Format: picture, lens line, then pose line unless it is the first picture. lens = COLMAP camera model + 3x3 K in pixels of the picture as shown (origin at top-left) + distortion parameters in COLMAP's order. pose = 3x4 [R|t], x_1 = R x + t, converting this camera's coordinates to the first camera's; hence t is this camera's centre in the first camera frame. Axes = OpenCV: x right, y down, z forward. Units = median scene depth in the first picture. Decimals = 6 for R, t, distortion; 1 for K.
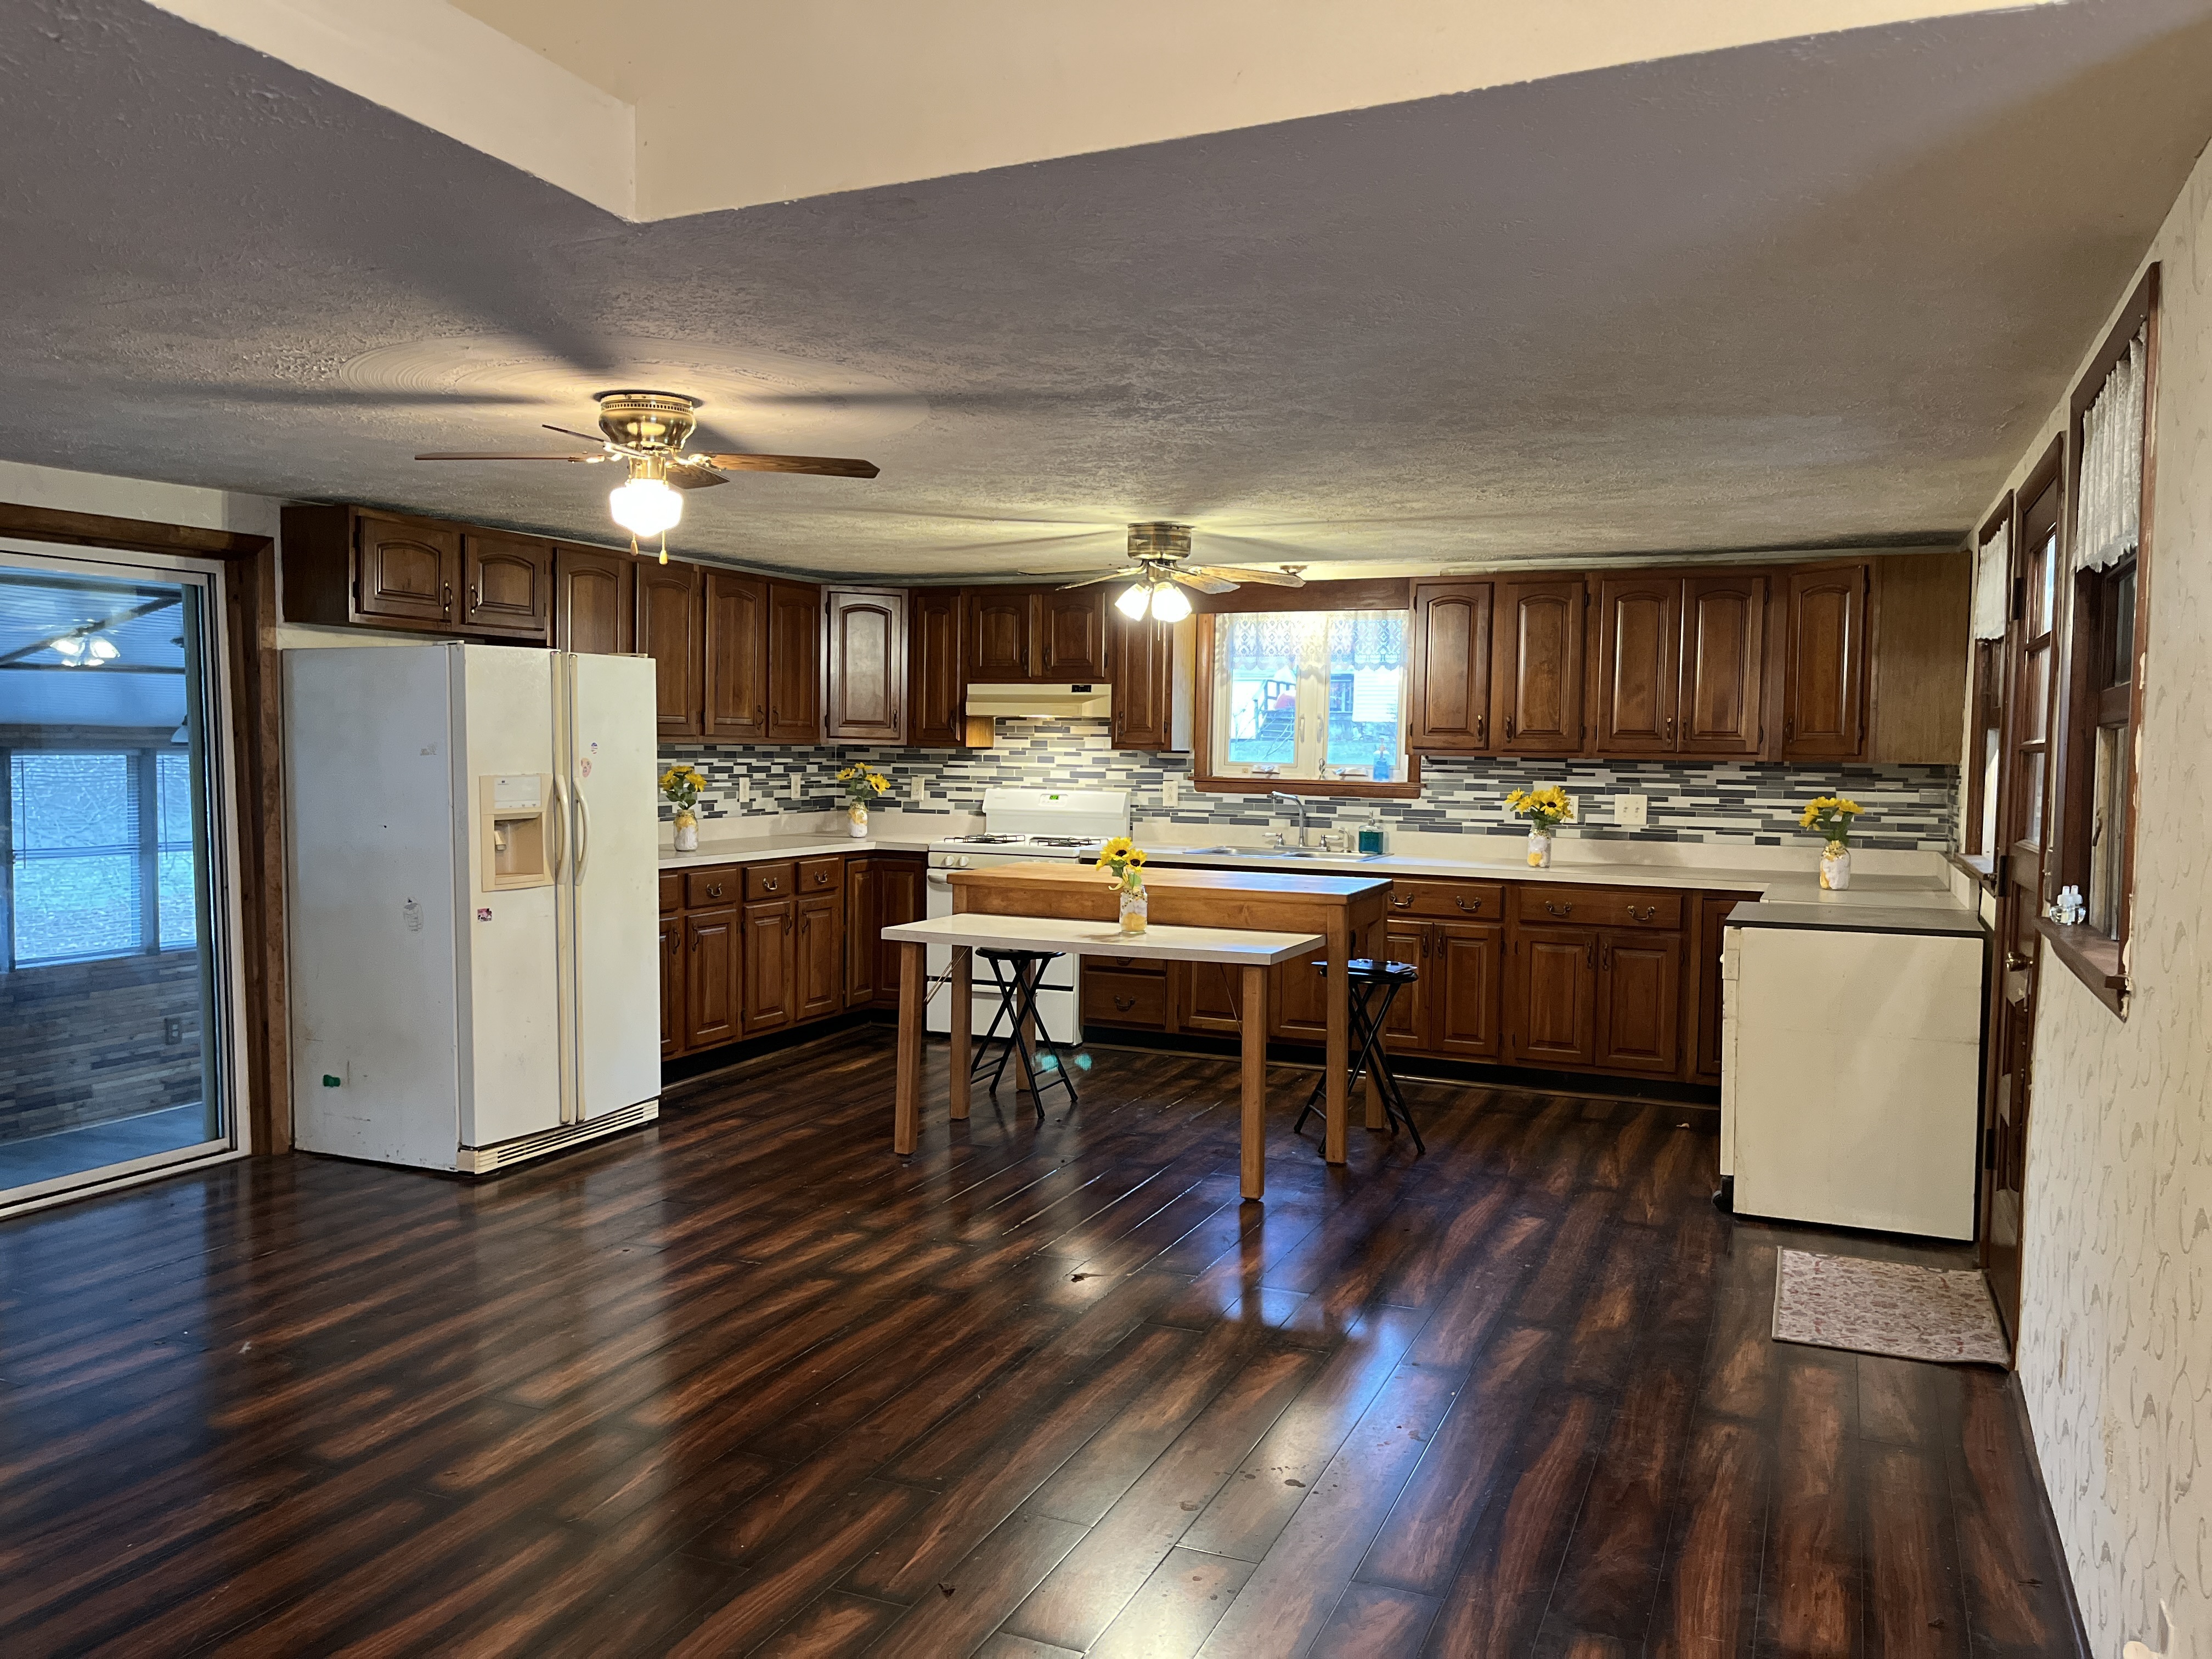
lens RADIAL K [[1679.2, 0, 1167.8], [0, 1679.2, 838.3], [0, 0, 1]] dist [0.039764, -0.047376]
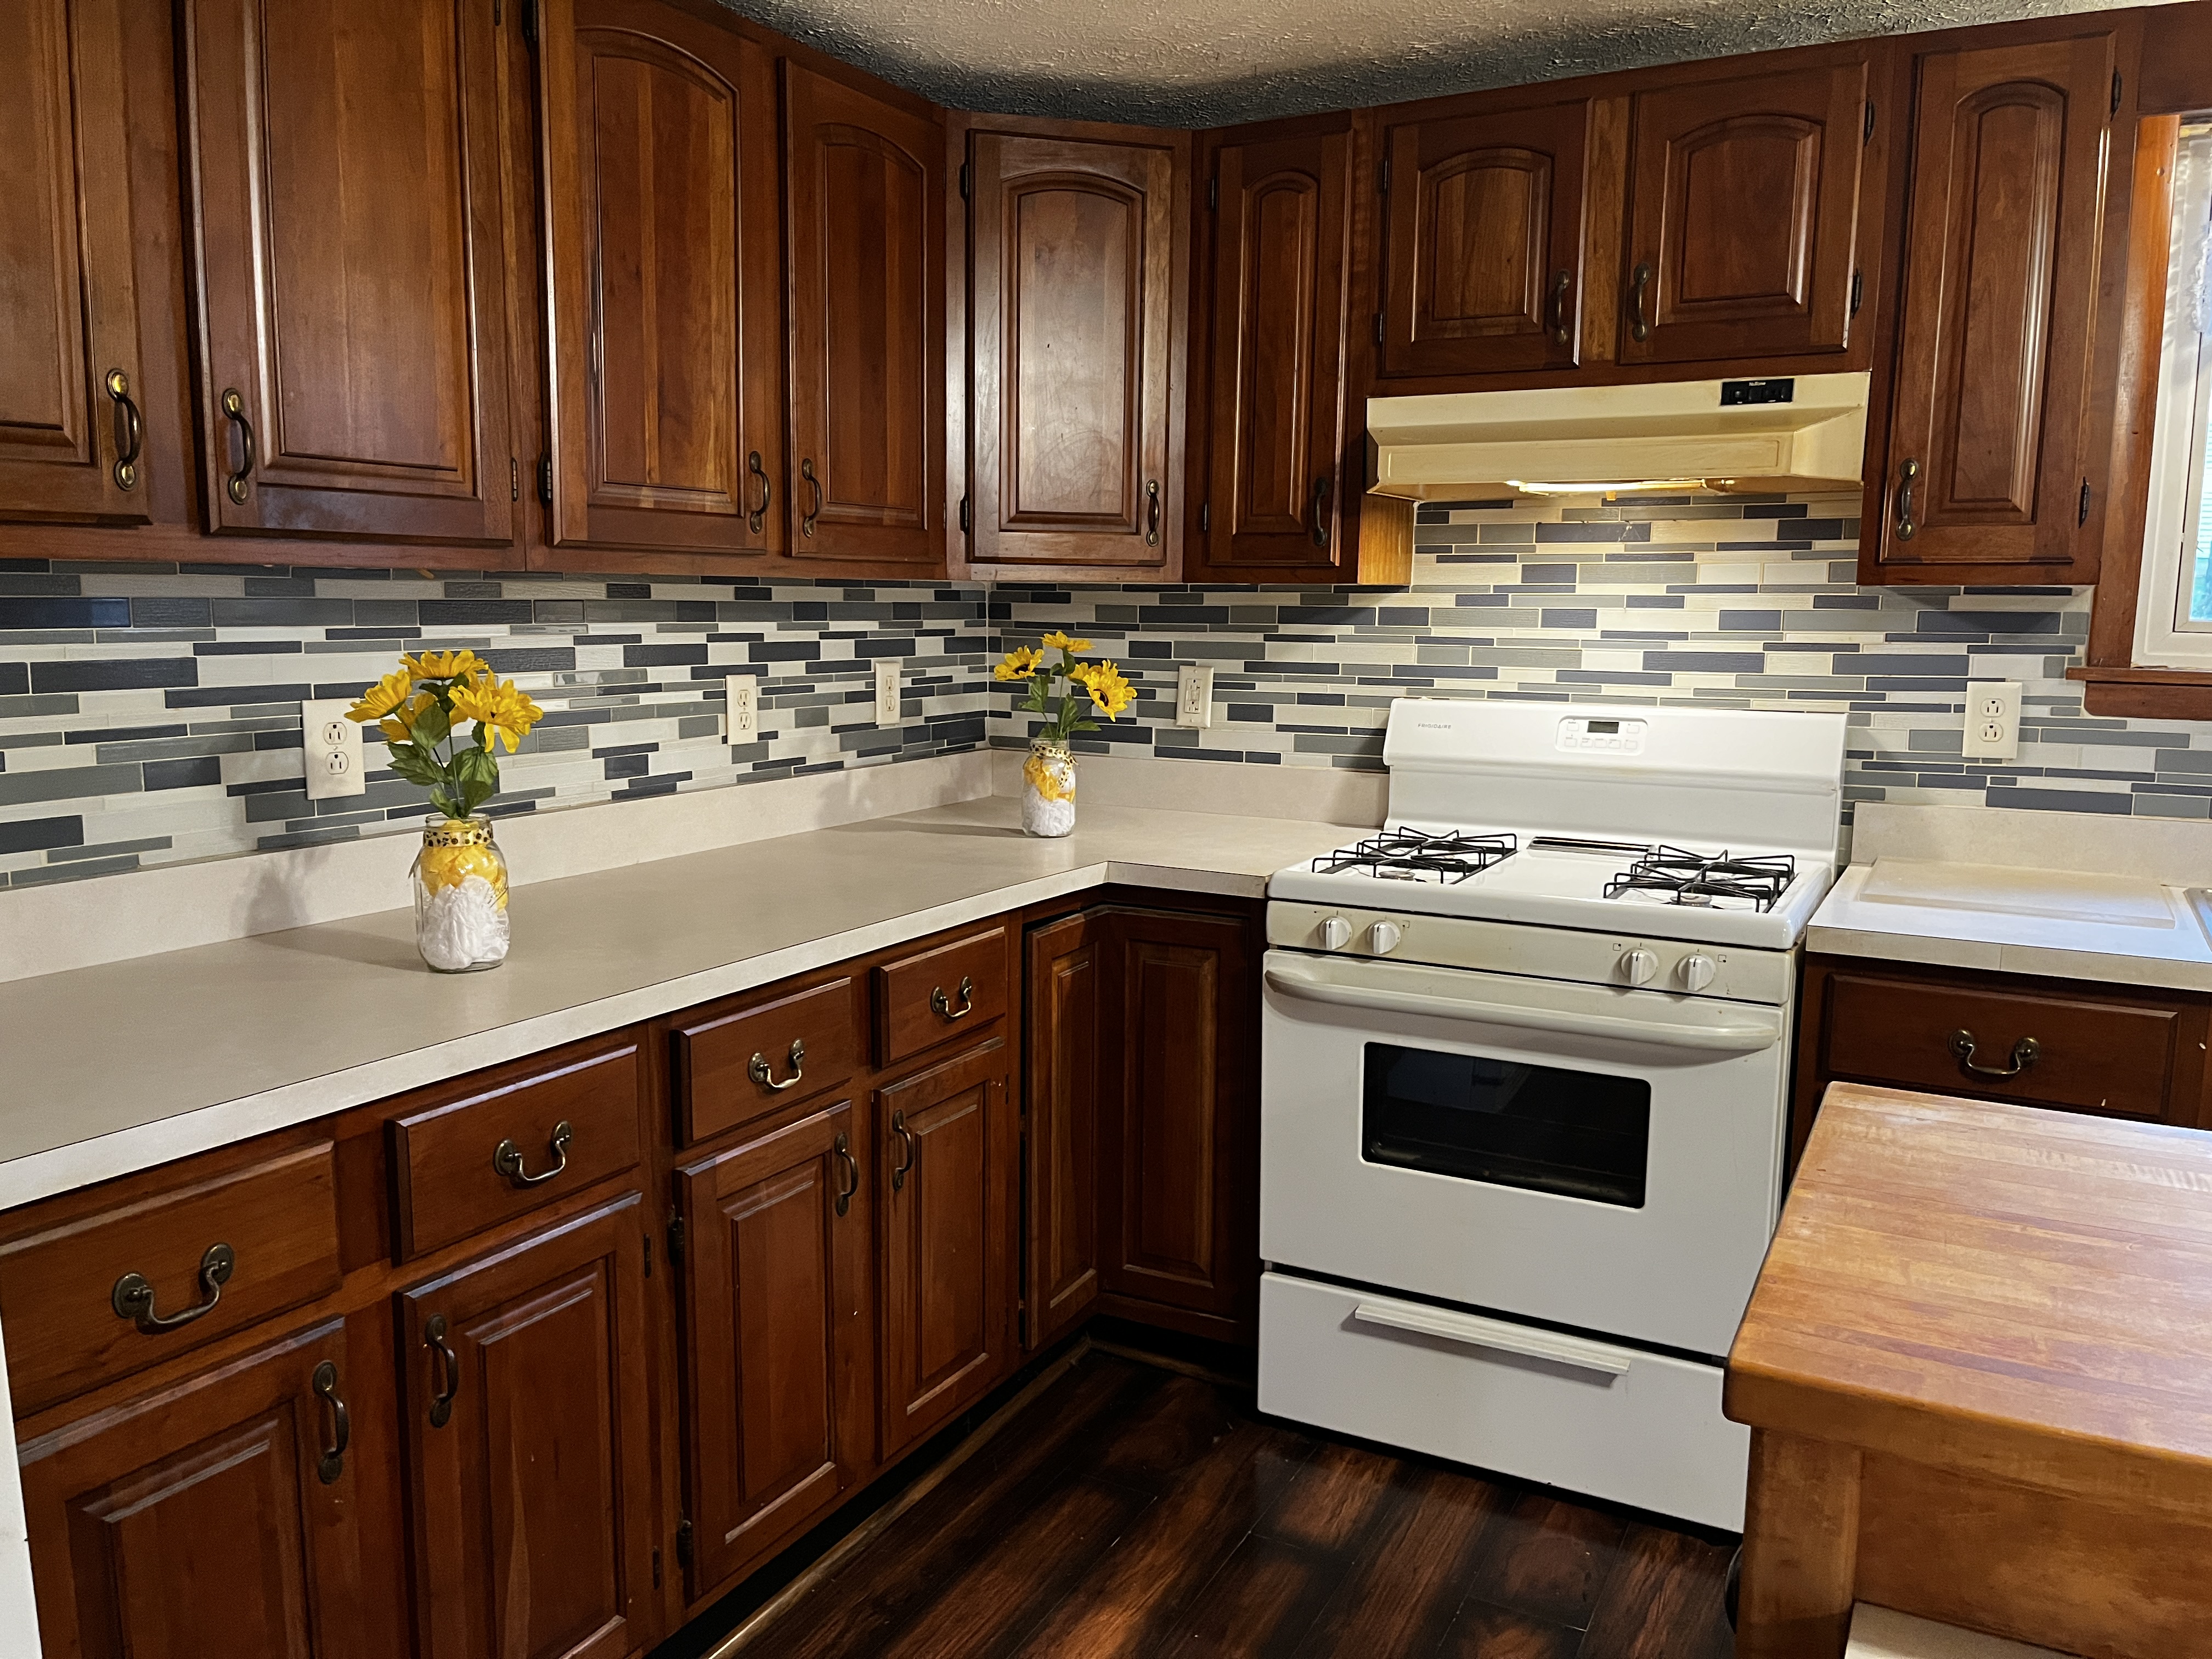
lens RADIAL K [[1679.2, 0, 1104.2], [0, 1679.2, 826.9], [0, 0, 1]] dist [0.039764, -0.047376]
pose [[0.993276, 0.007691, -0.115517, -0.131326], [0.001280, 0.997001, 0.077381, -0.031169], [0.115766, -0.077009, 0.990287, 0.642508]]
